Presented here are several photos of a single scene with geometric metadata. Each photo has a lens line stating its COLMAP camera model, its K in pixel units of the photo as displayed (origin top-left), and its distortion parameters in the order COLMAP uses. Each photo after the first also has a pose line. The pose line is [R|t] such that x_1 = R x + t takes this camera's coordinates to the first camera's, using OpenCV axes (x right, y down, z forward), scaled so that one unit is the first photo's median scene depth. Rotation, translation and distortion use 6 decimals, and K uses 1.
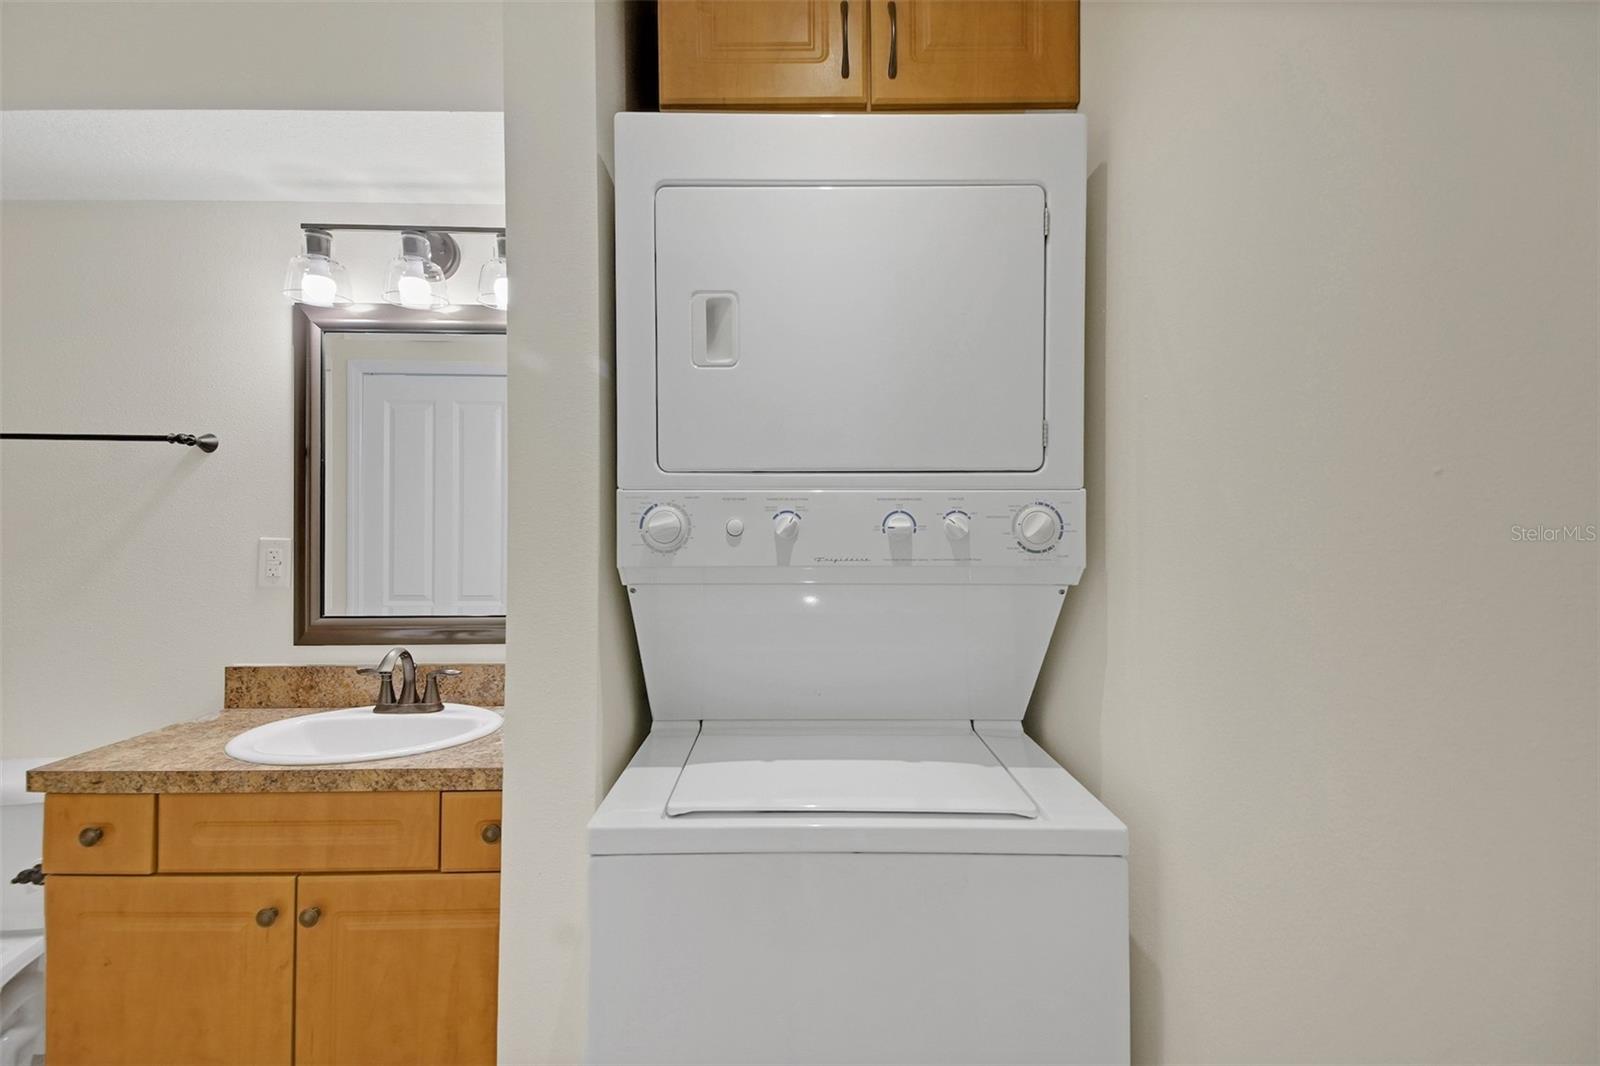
lens RADIAL K [[718.3, 0, 794.1], [0, 718.3, 525.6], [0, 0, 1]] dist [0.047024, -0.024158]
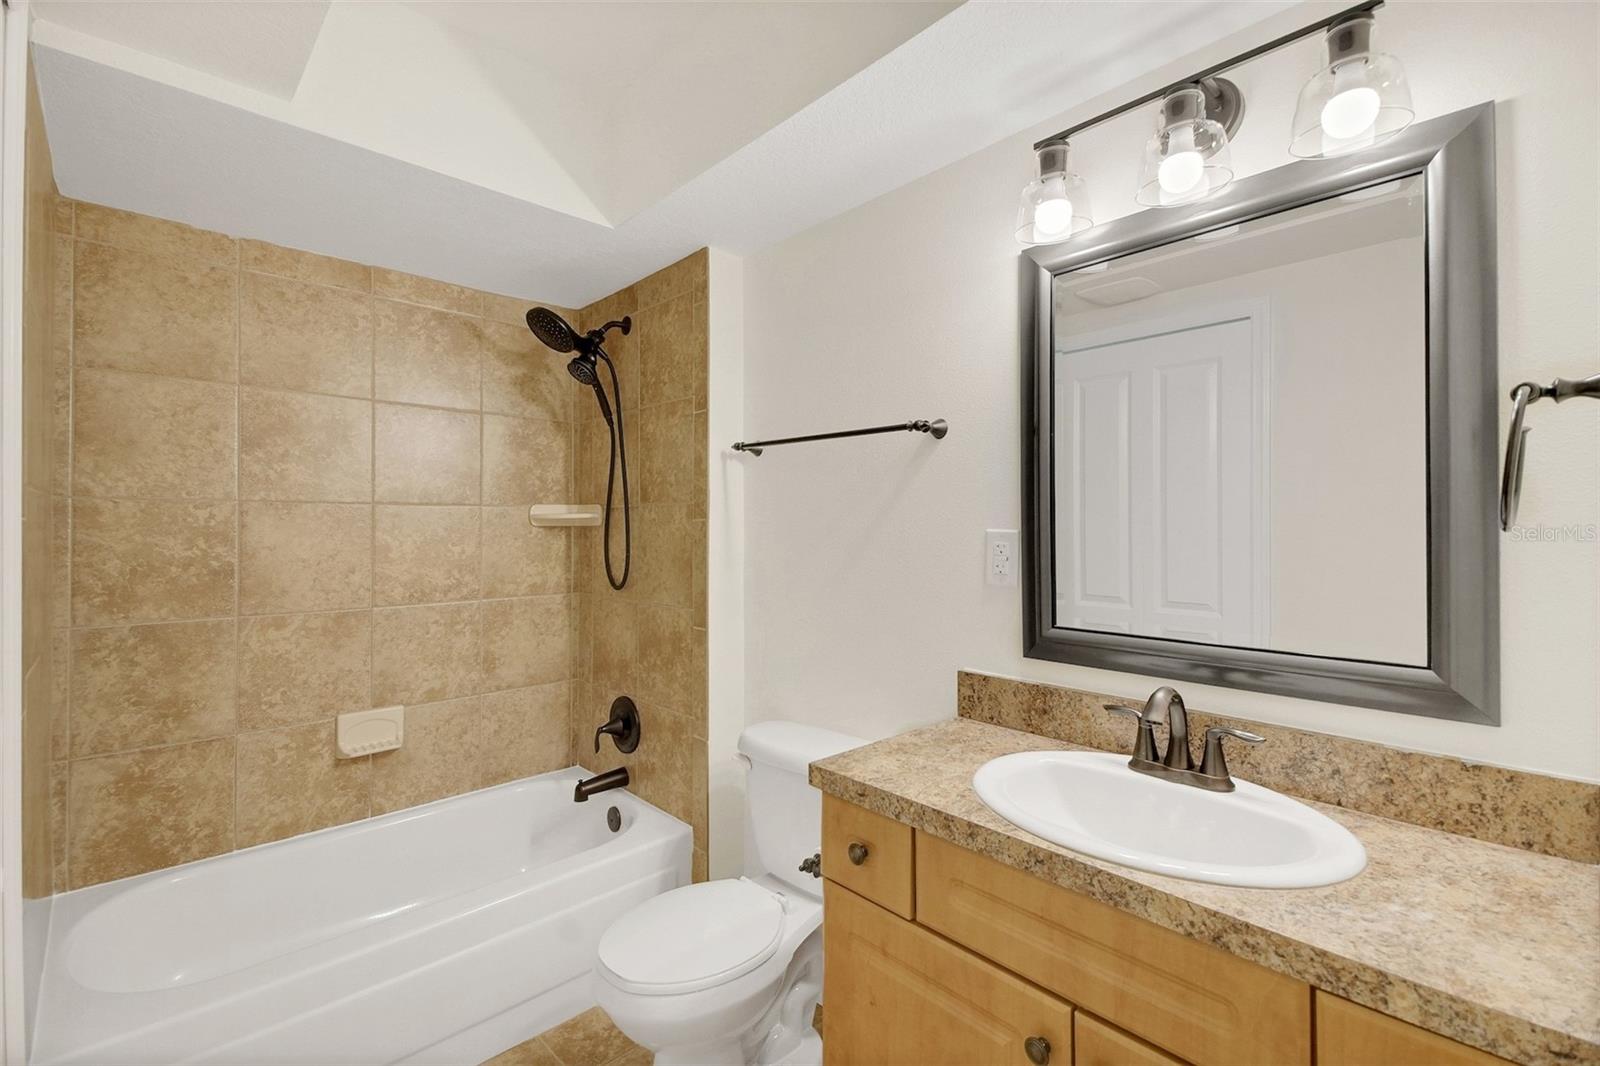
lens RADIAL K [[704.0, 0, 800.1], [0, 704.0, 490.5], [0, 0, 1]] dist [0.044737, -0.022199]
pose [[0.677786, -0.040390, -0.734149, -0.314778], [0.009942, 0.998902, -0.045778, 0.007503], [0.735192, 0.023729, 0.677444, 0.313068]]
